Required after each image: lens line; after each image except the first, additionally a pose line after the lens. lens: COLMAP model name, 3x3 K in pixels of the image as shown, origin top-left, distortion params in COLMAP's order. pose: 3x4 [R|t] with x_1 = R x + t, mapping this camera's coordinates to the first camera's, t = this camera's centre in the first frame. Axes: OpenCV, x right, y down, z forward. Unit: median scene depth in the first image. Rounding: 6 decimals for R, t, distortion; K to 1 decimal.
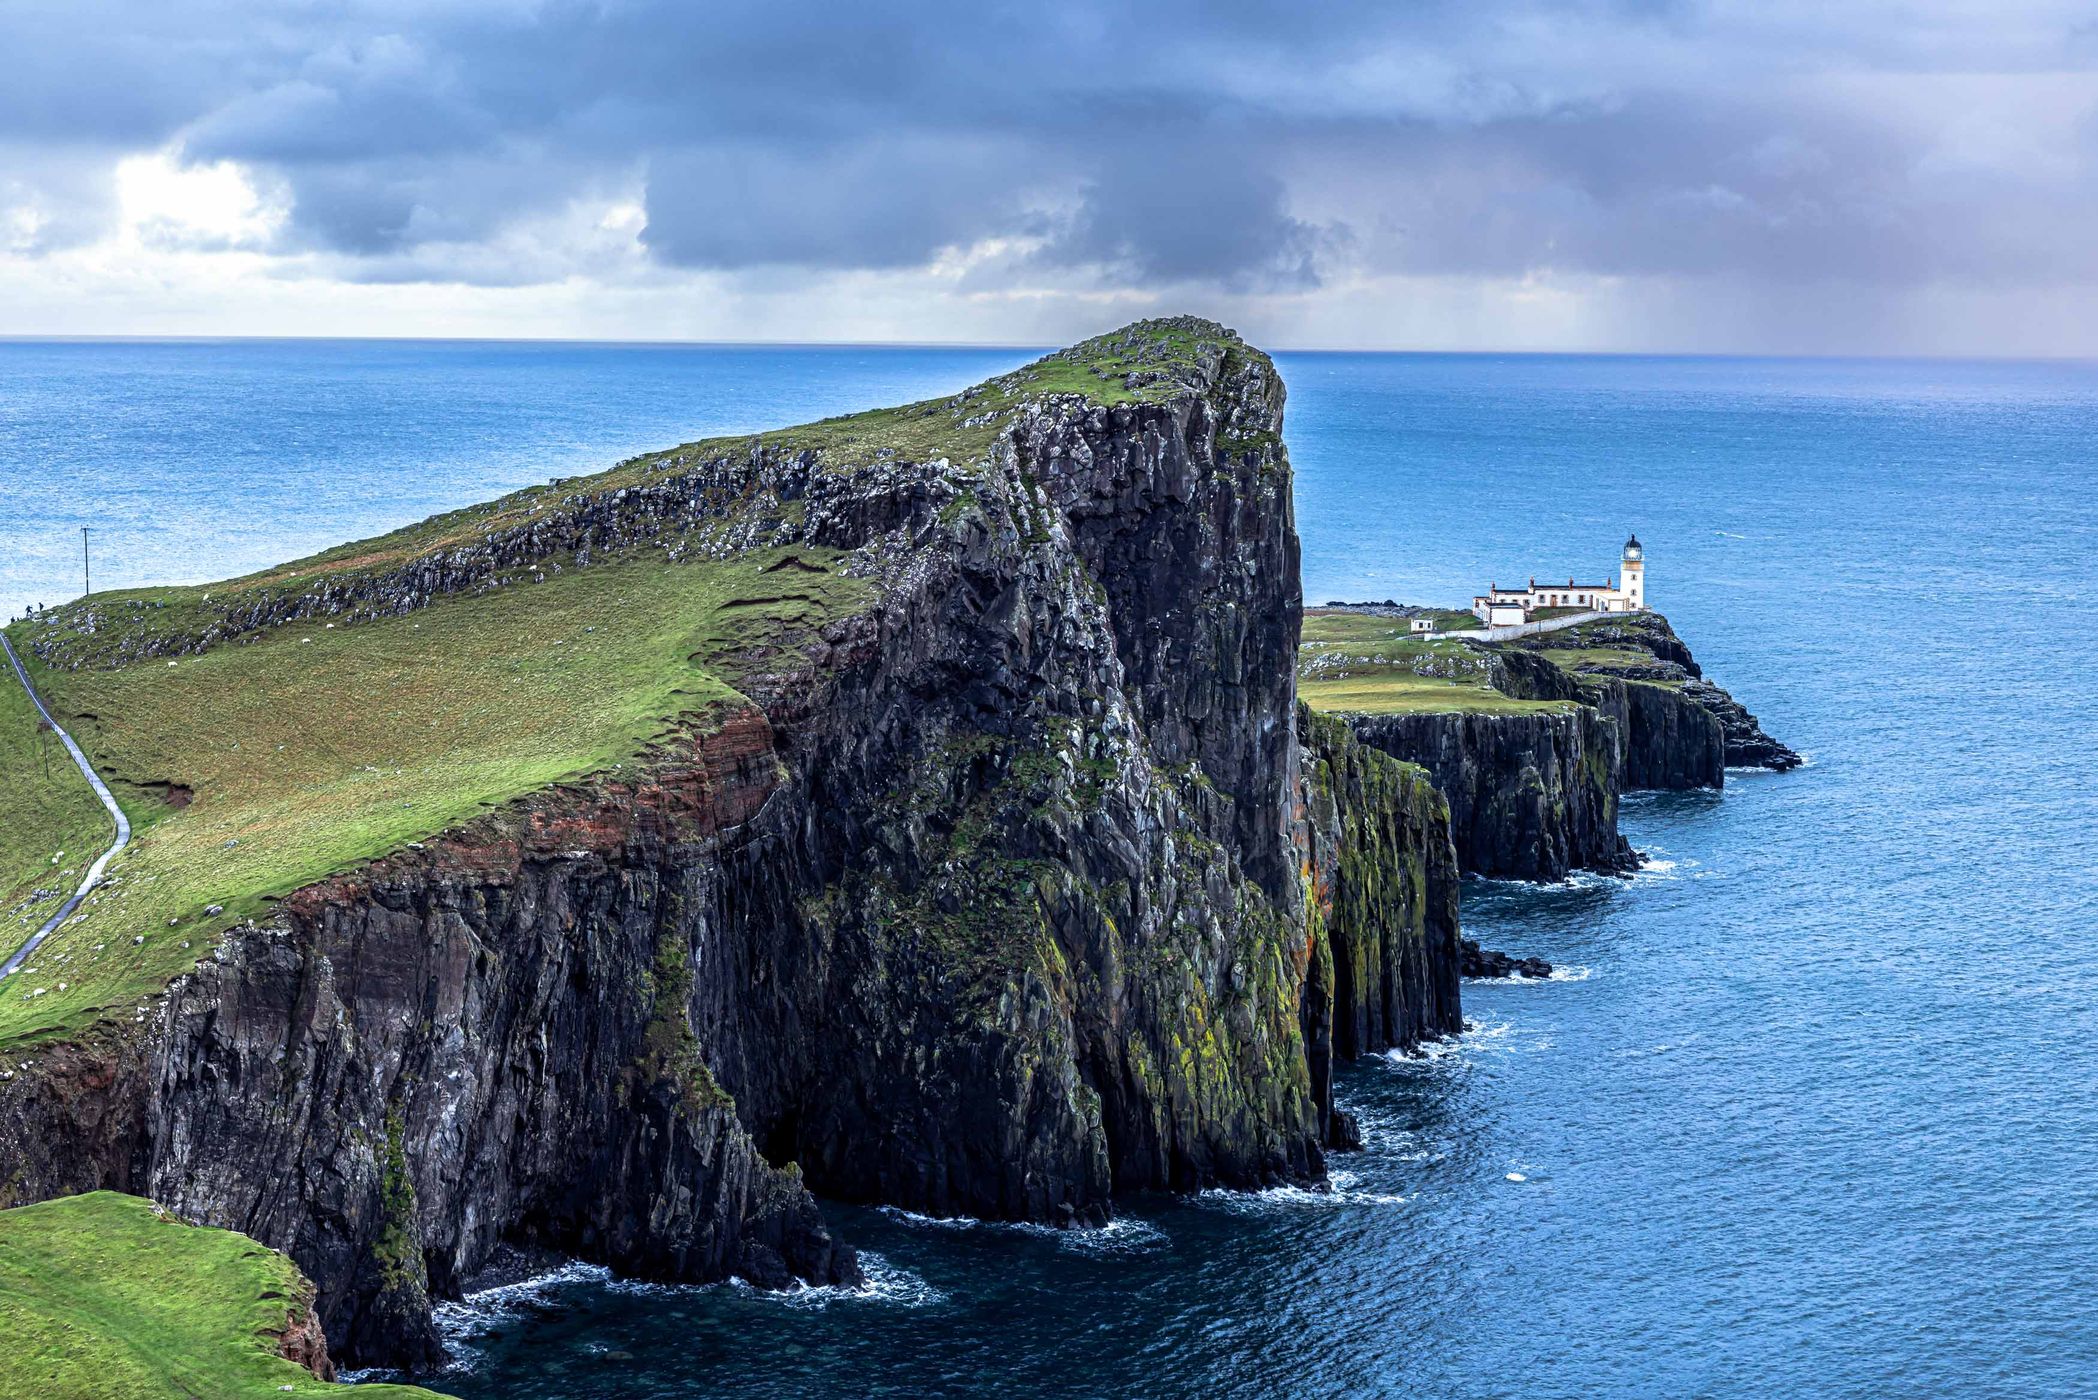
lens RADIAL K [[3182.8, 0, 1042.9], [0, 3182.8, 689.8], [0, 0, 1]] dist [0.021039, 0.047606]
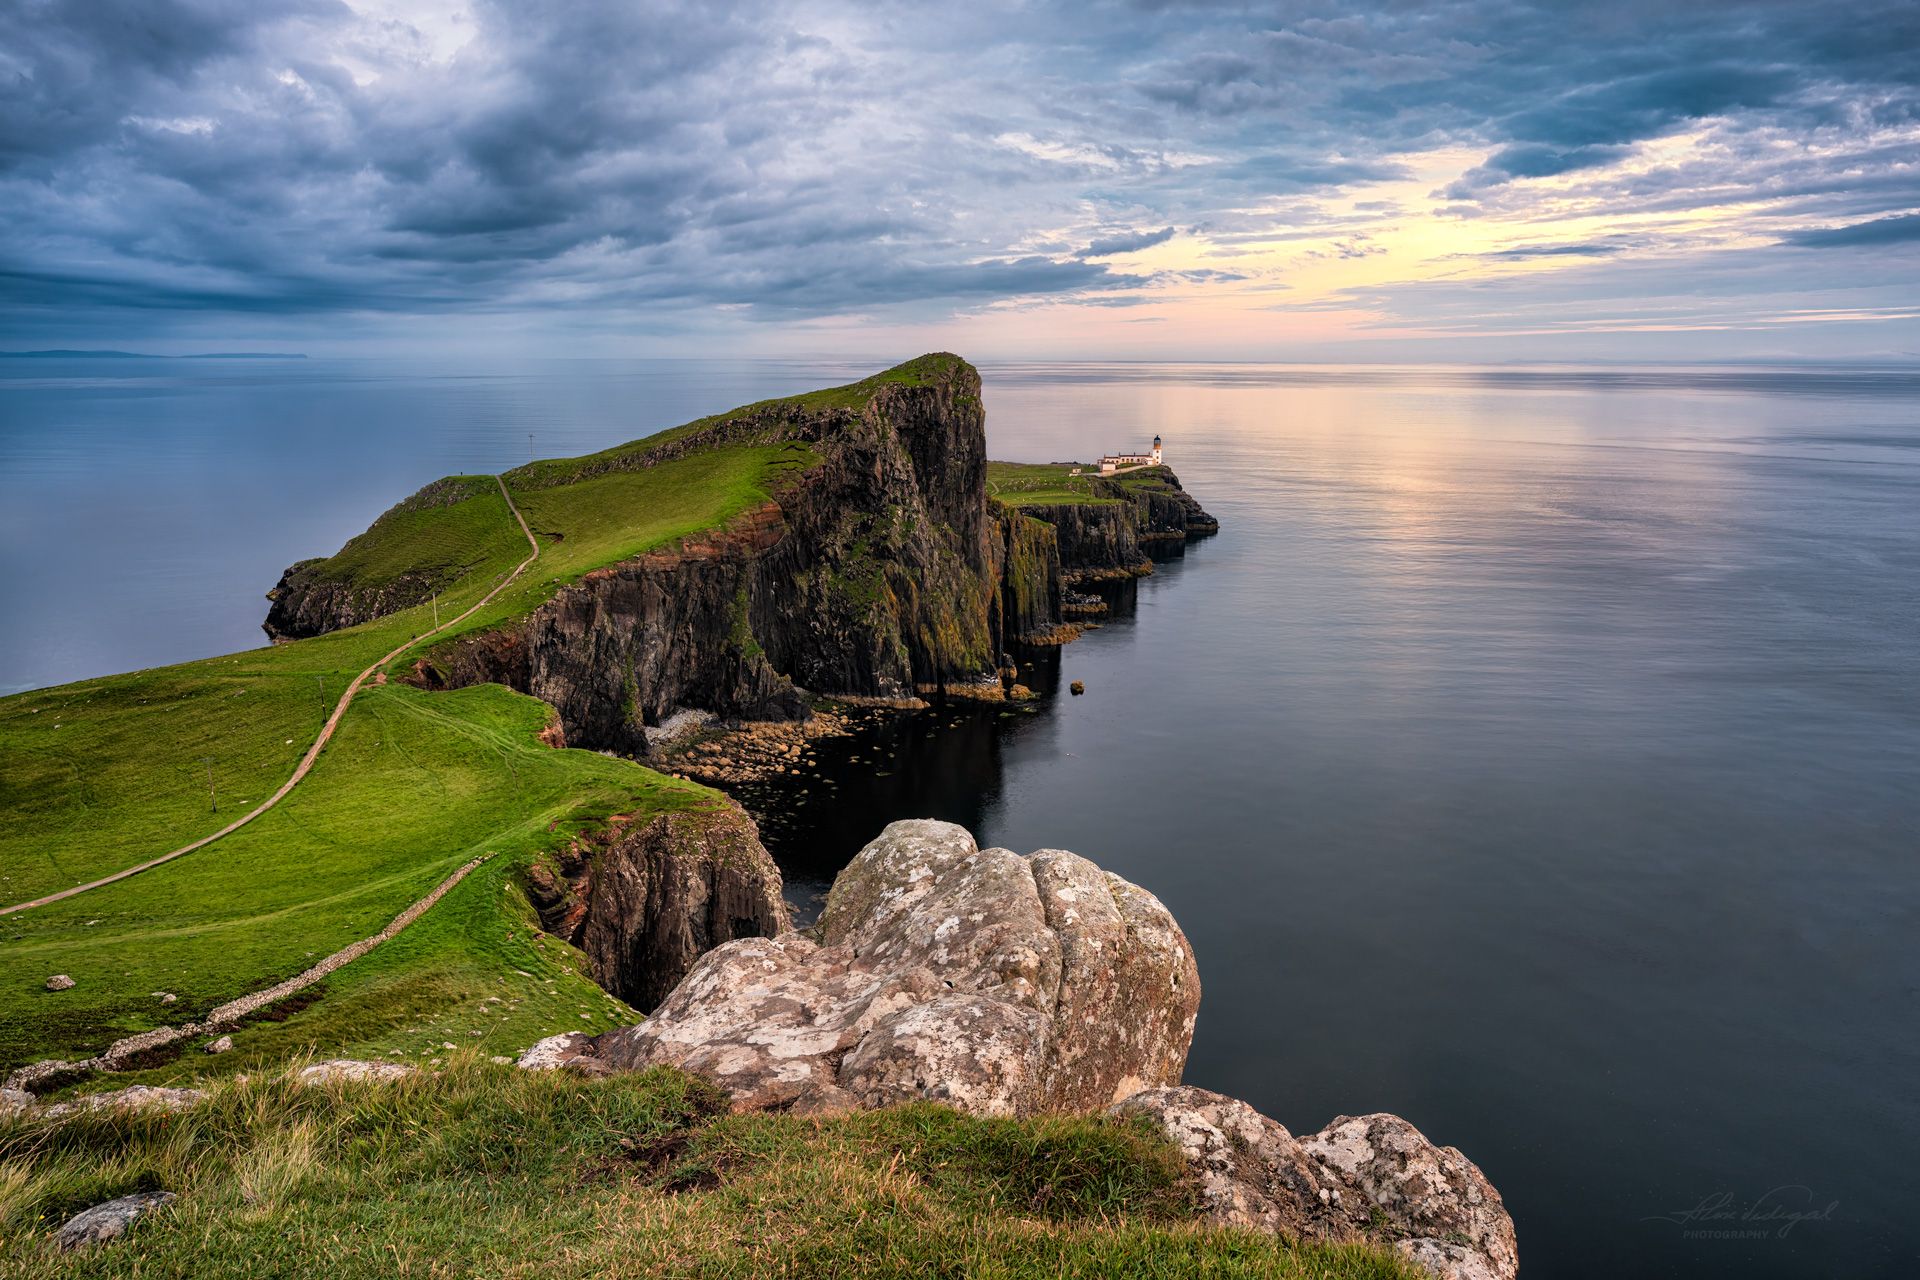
lens RADIAL K [[1251.9, 0, 1016.6], [0, 1251.9, 562.5], [0, 0, 1]] dist [-0.006094, -0.001702]
pose [[0.999215, -0.009399, 0.038477, 0.066772], [0.007402, 0.998635, 0.051709, 0.002700], [-0.038910, -0.051383, 0.997921, -0.039124]]
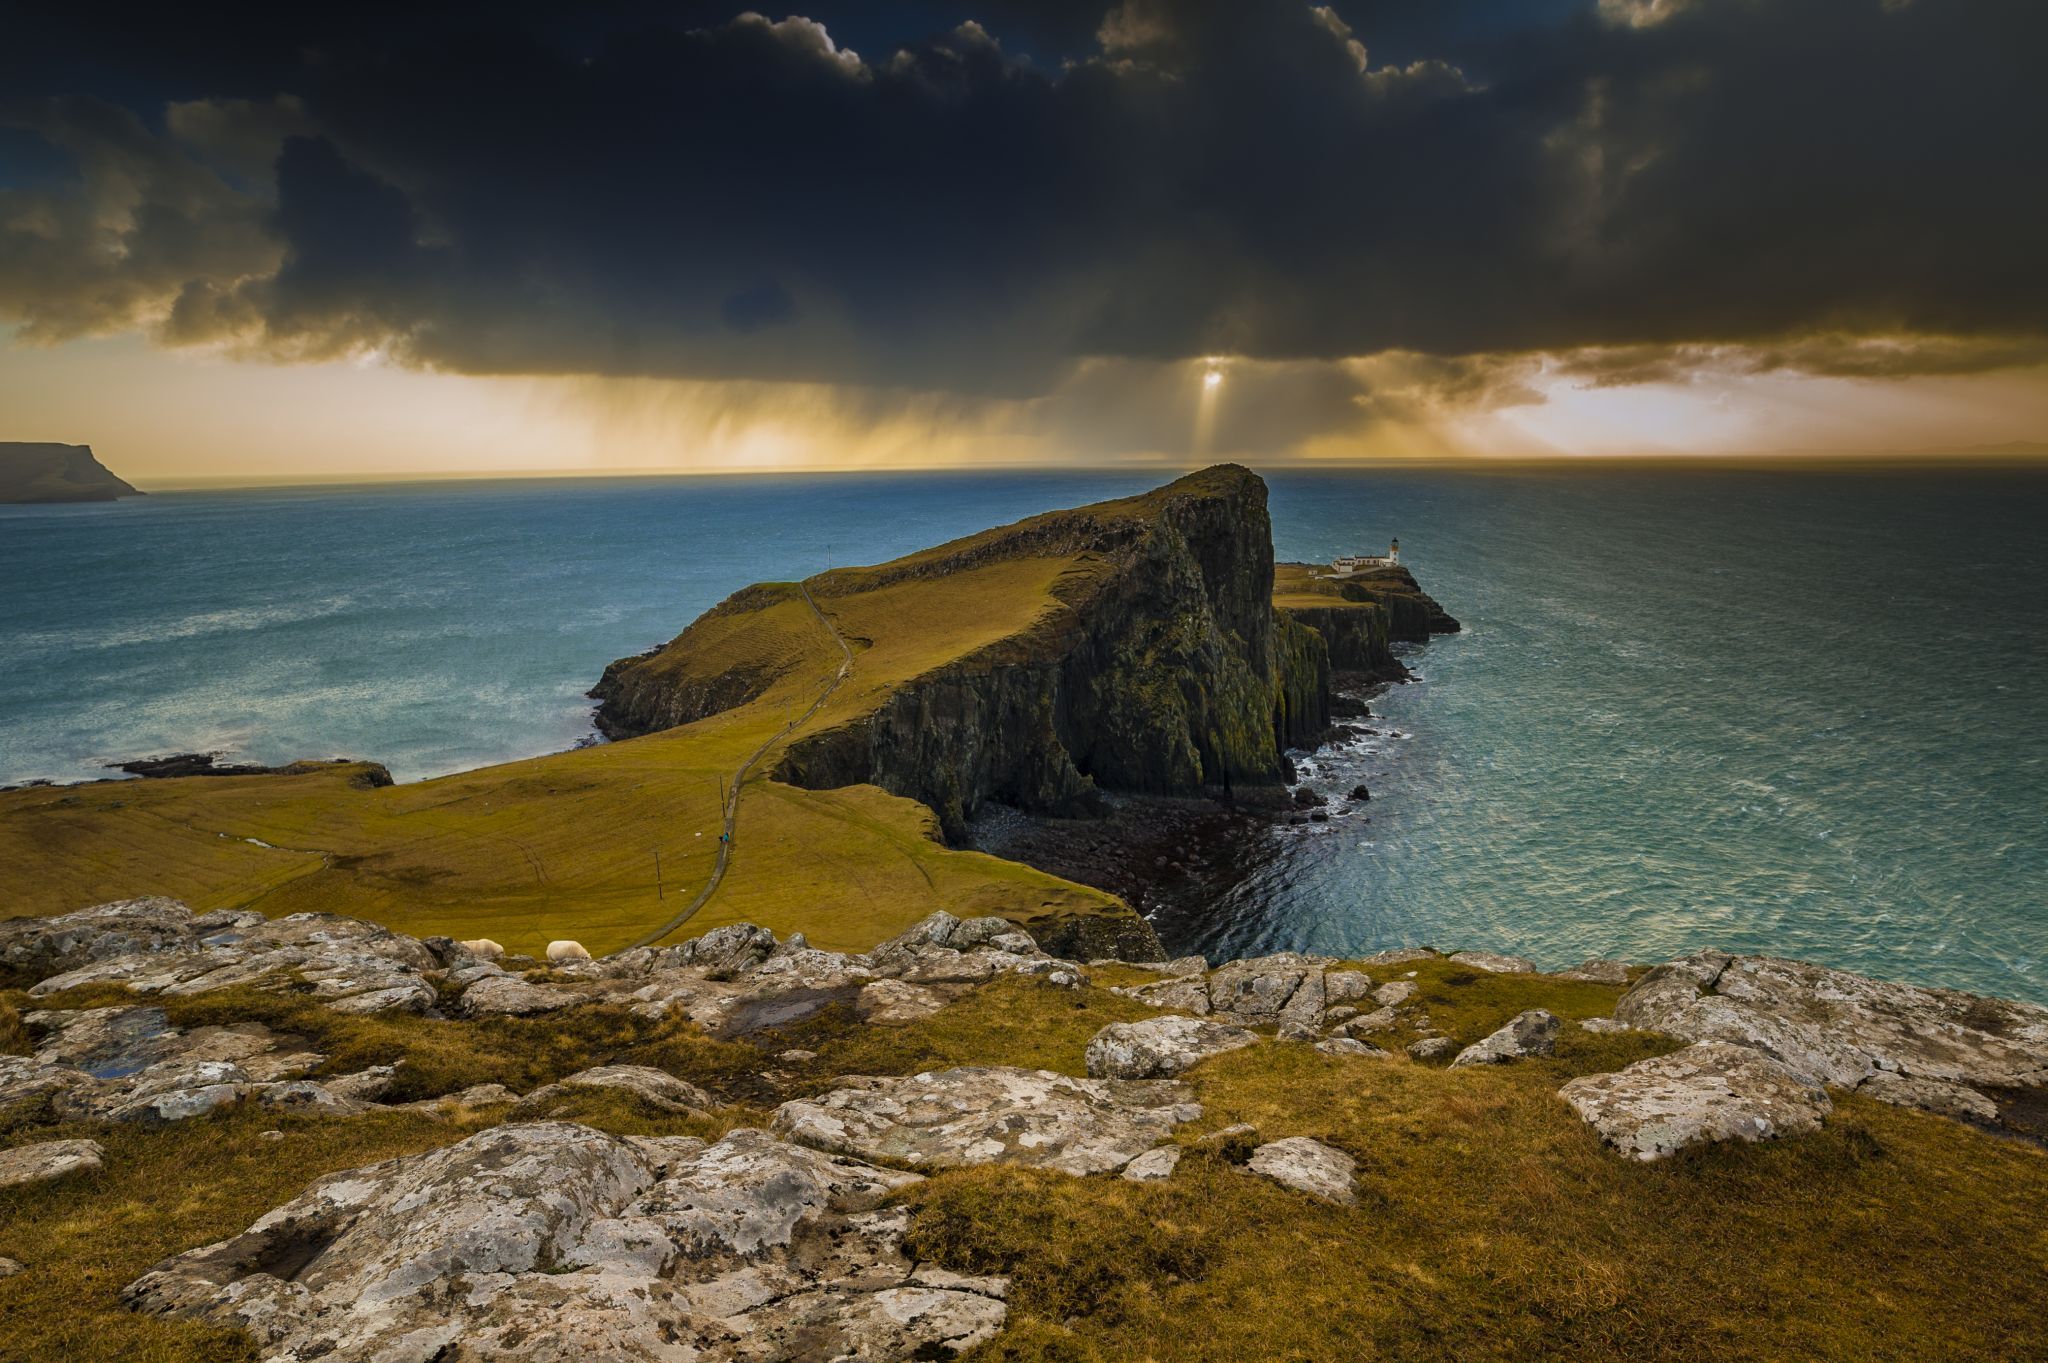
lens RADIAL K [[1200.2, 0, 1035.6], [0, 1200.2, 694.1], [0, 0, 1]] dist [-0.021305, 0.000618]
pose [[0.994609, 0.000490, -0.103698, -0.014732], [0.008158, 0.996520, 0.082950, -0.008838], [0.103377, -0.083348, 0.991144, -0.038973]]
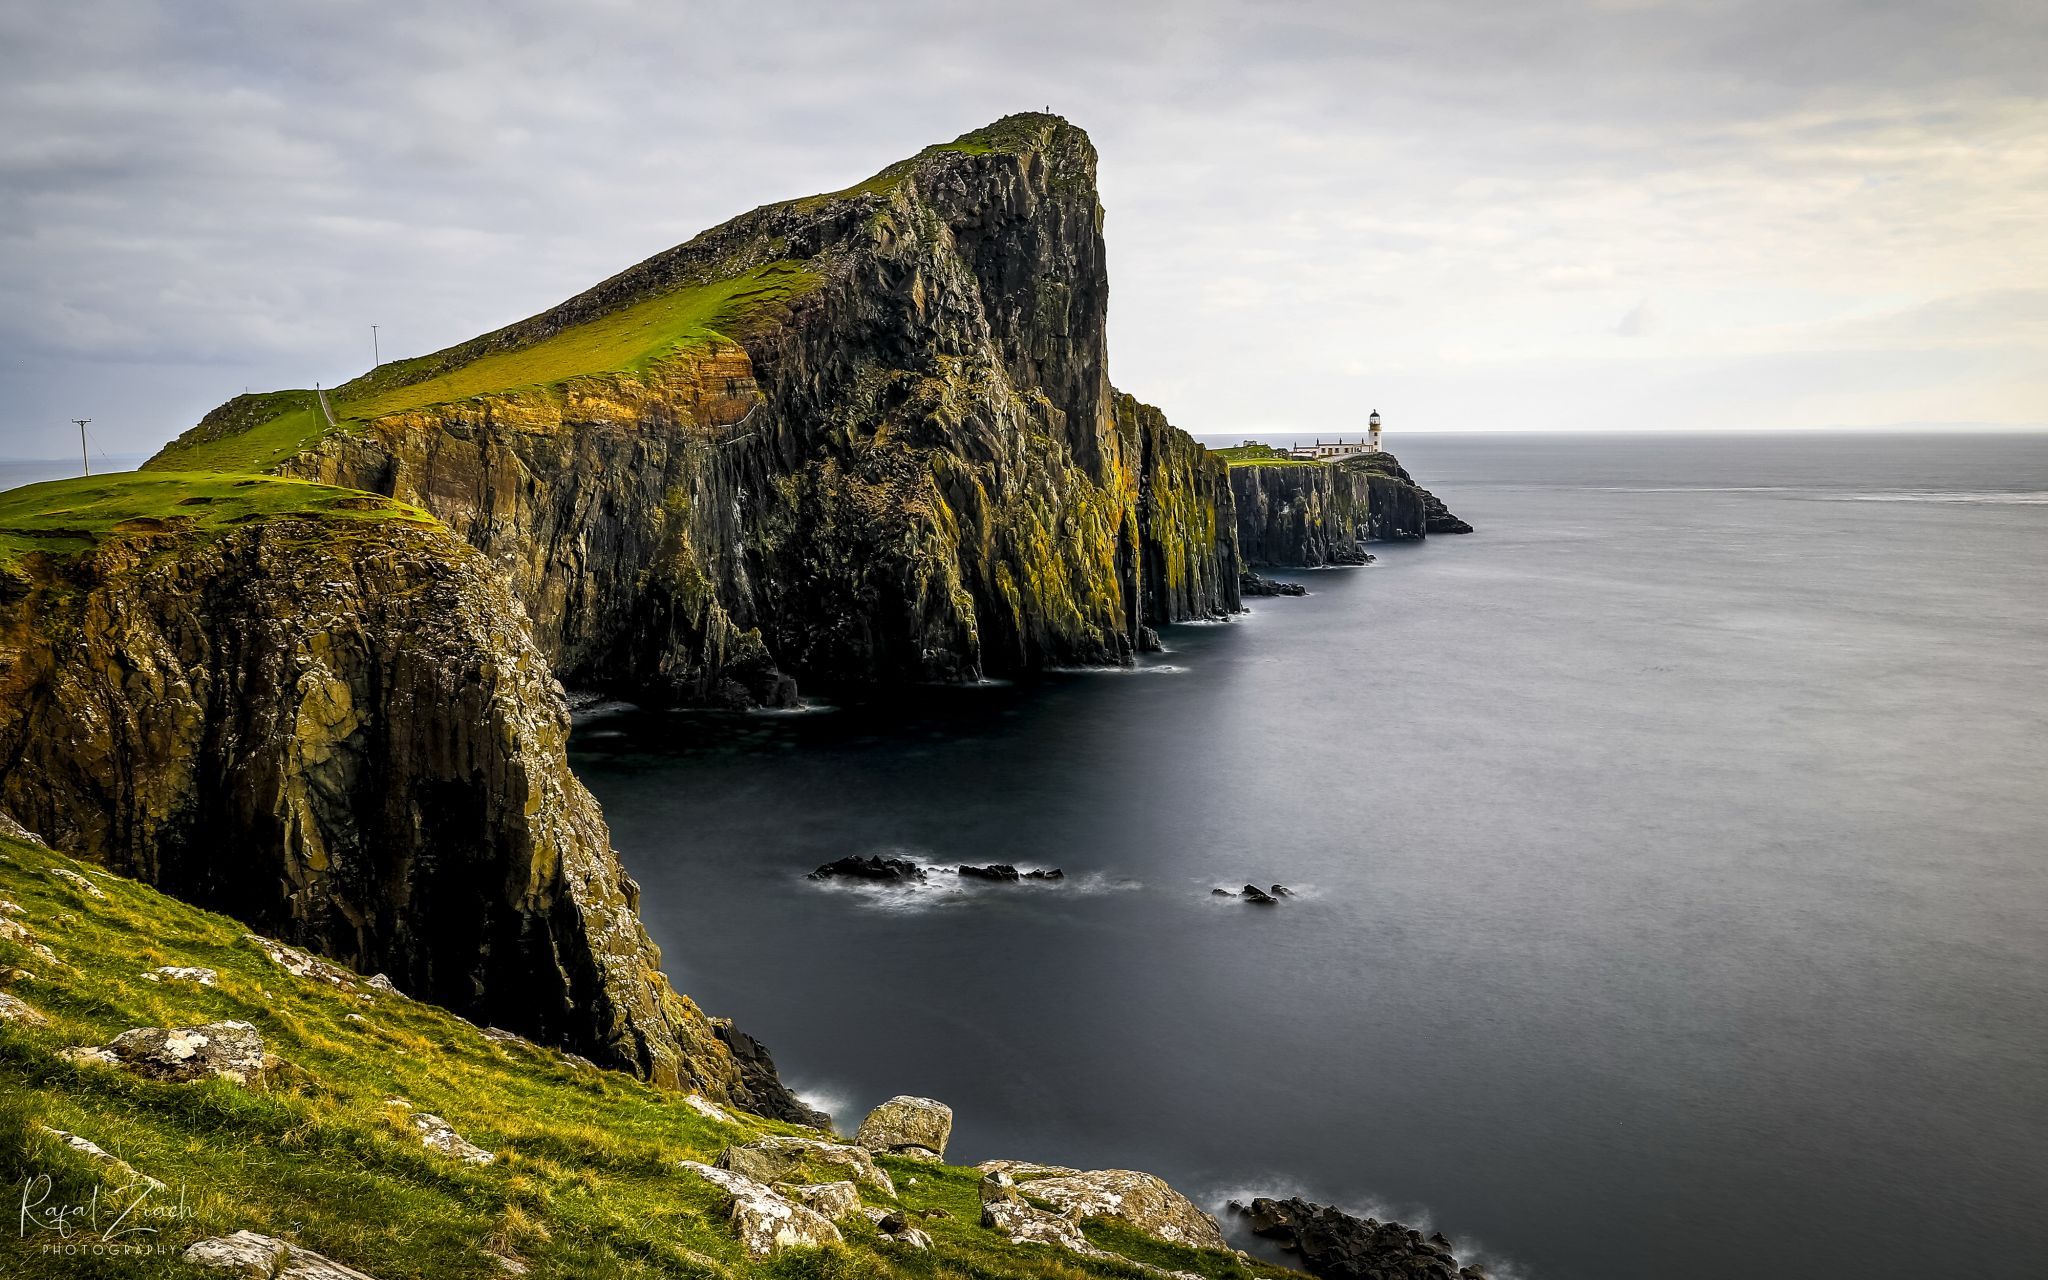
lens RADIAL K [[1720.2, 0, 1136.9], [0, 1720.2, 686.3], [0, 0, 1]] dist [-0.122117, 0.107772]
pose [[0.999406, -0.025943, 0.022704, 0.073298], [0.025112, 0.999031, 0.036145, 0.138089], [-0.023620, -0.035553, 0.999089, 0.182694]]
